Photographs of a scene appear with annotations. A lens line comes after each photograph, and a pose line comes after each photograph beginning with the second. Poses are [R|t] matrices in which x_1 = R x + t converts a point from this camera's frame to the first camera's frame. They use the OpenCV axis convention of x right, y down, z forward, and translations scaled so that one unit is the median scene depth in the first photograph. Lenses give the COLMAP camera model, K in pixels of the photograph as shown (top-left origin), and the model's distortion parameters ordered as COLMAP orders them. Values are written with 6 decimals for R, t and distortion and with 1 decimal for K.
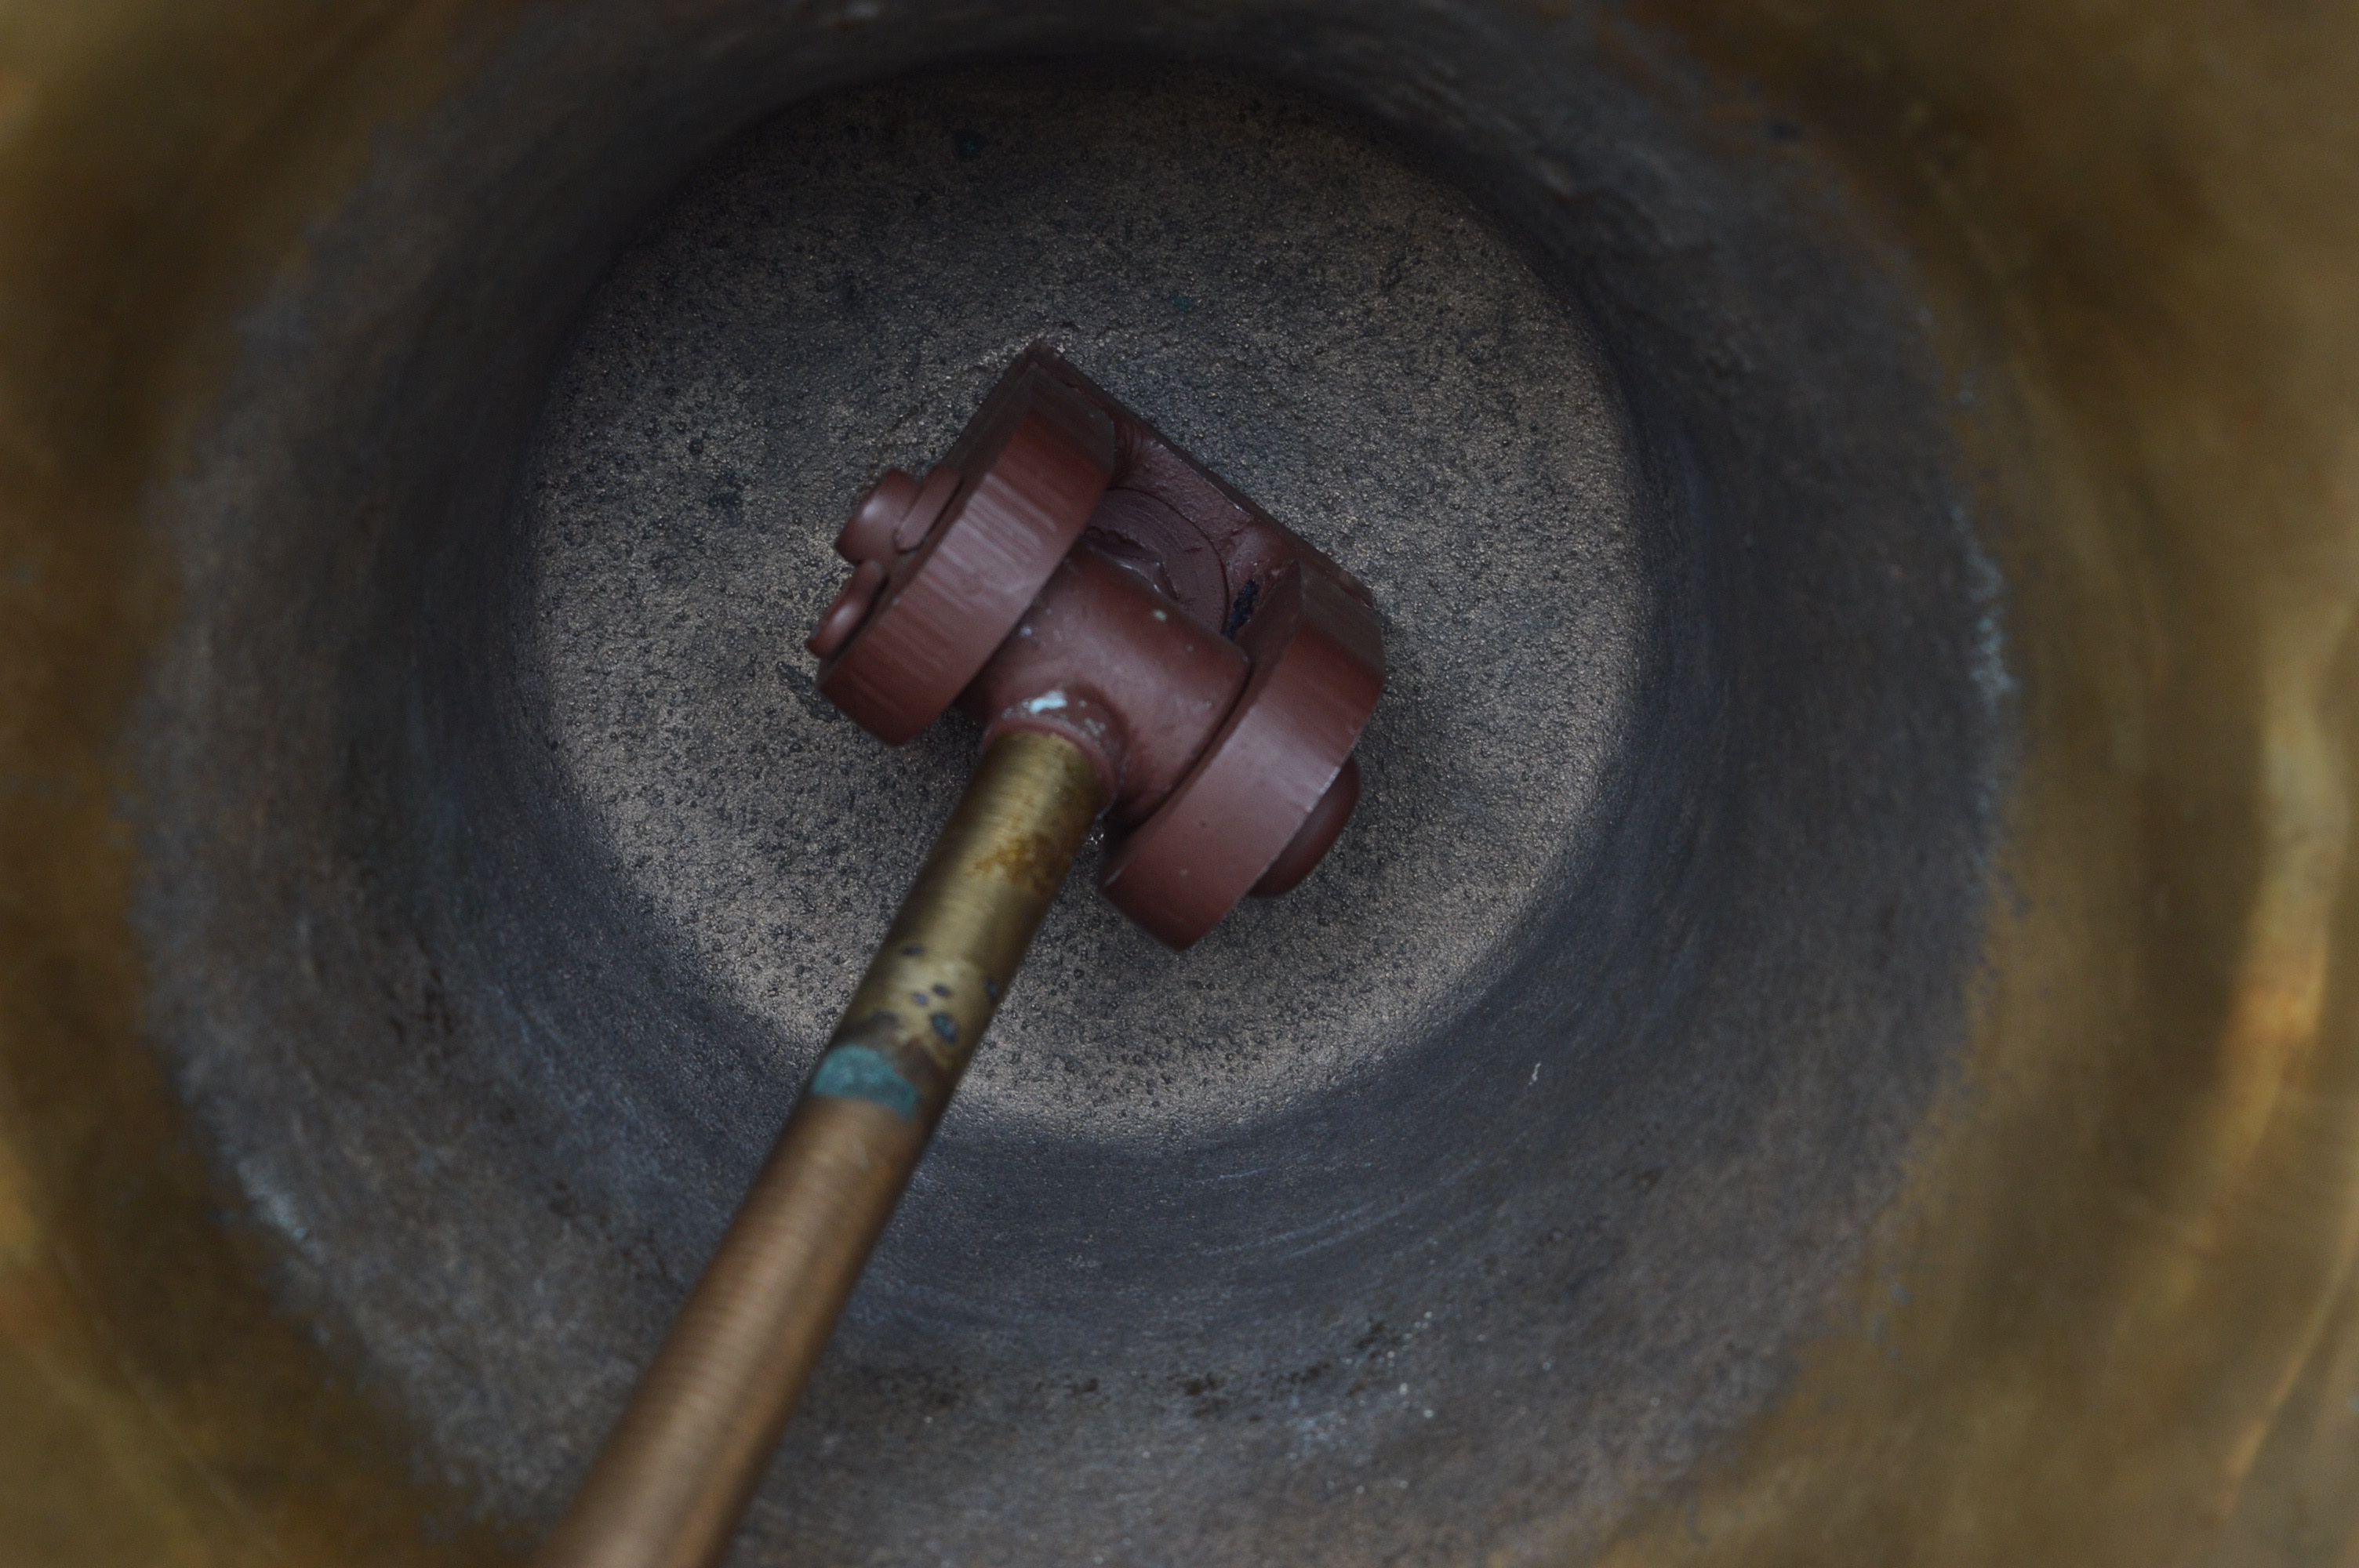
lens RADIAL K [[5505.5, 0, 1179.5], [0, 5505.5, 784.0], [0, 0, 1]] dist [-0.000330, 0.203148]
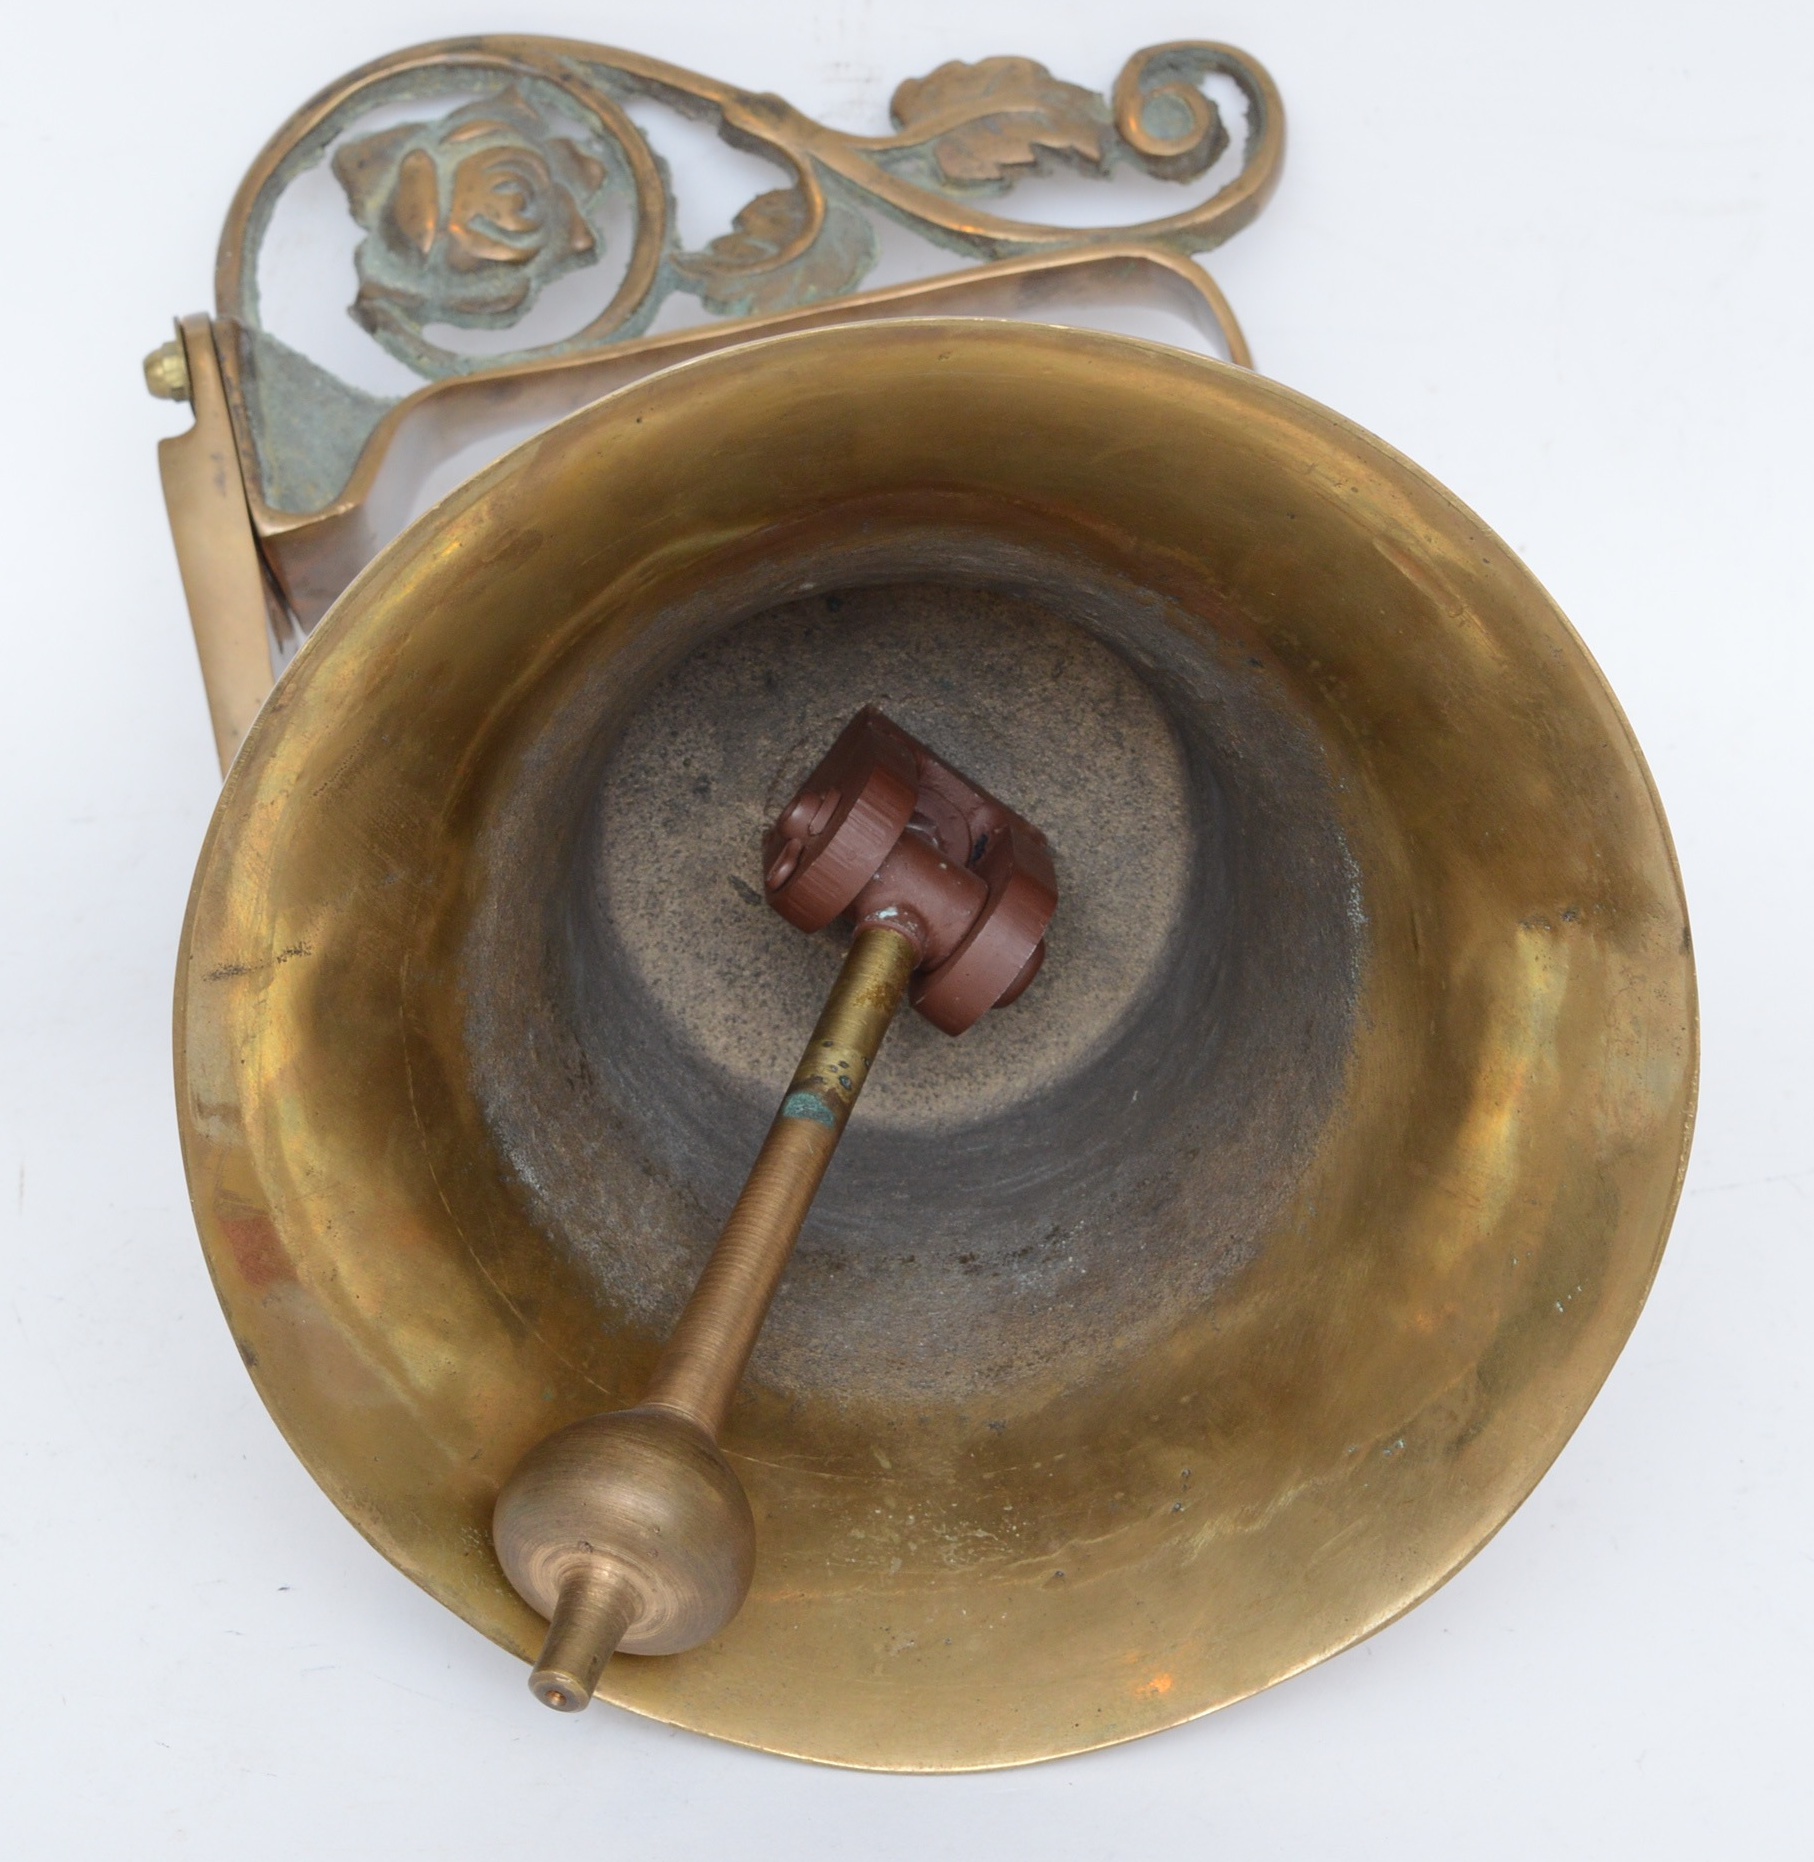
lens RADIAL K [[5184.8, 0, 907.0], [0, 5184.8, 931.0], [0, 0, 1]] dist [-0.113628, -0.267982]
pose [[0.999637, -0.004400, 0.026588, -0.063764], [0.003249, 0.999062, 0.043177, -0.084775], [-0.026753, -0.043075, 0.998714, -0.815946]]
